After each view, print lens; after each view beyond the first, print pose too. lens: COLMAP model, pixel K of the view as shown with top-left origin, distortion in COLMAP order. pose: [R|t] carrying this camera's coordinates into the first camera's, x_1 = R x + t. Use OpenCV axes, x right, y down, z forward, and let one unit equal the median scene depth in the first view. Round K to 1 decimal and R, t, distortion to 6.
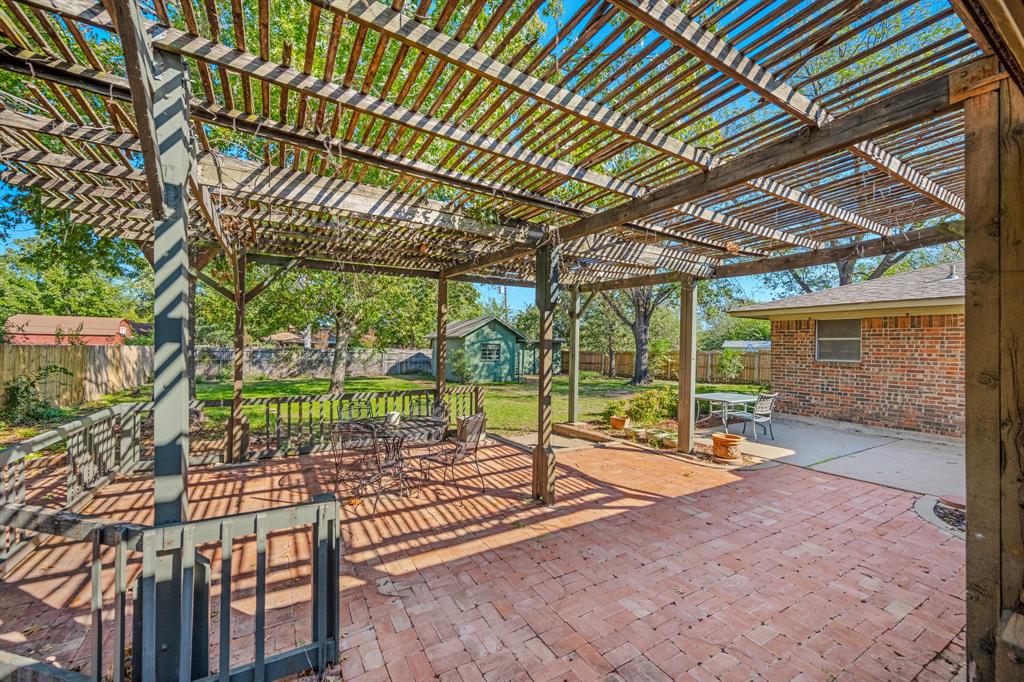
lens RADIAL K [[412.5, 0, 507.8], [0, 412.5, 345.0], [0, 0, 1]] dist [0.000909, 0.000191]
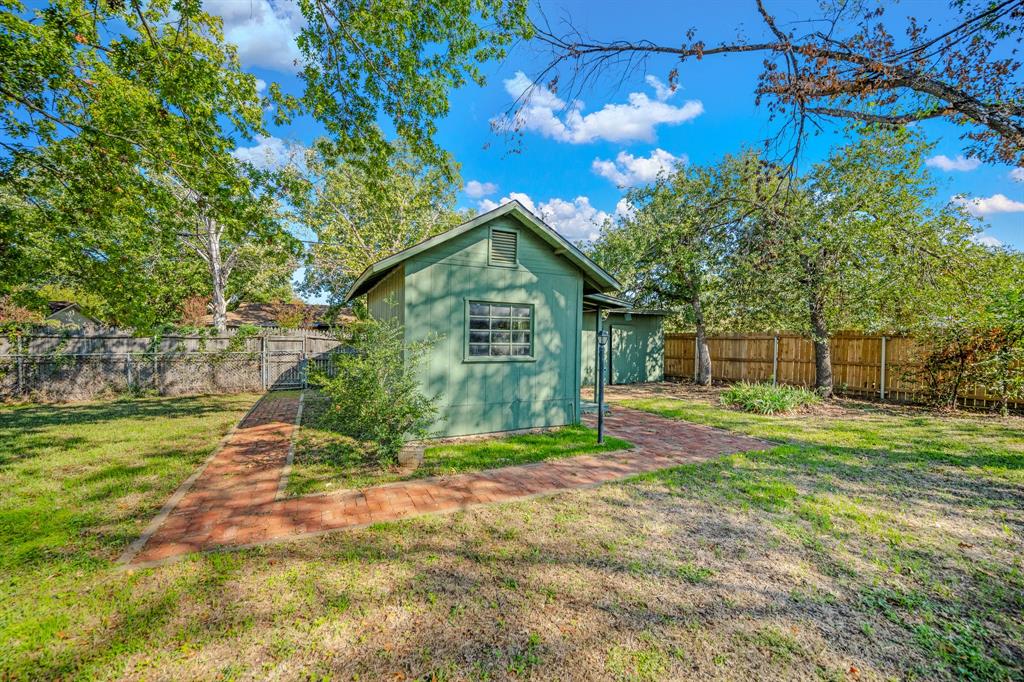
lens RADIAL K [[412.5, 0, 512.5], [0, 412.5, 344.7], [0, 0, 1]] dist [0.000909, 0.000191]
pose [[0.996511, -0.006719, -0.083186, -0.004696], [0.008757, 0.999670, 0.024156, 0.020422], [0.082996, -0.024800, 0.996241, 0.705731]]
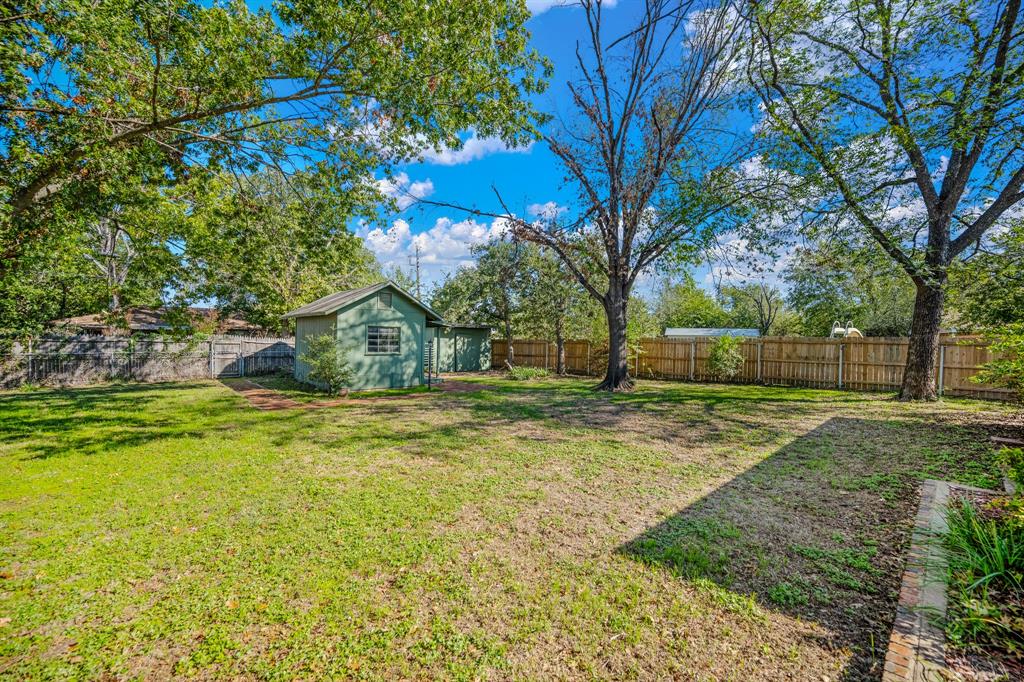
lens RADIAL K [[412.5, 0, 510.7], [0, 412.5, 349.1], [0, 0, 1]] dist [0.000909, 0.000191]
pose [[0.979929, -0.007650, 0.199201, 0.020304], [0.000958, 0.999432, 0.033672, 0.009551], [-0.199346, -0.032805, 0.979380, 0.355139]]
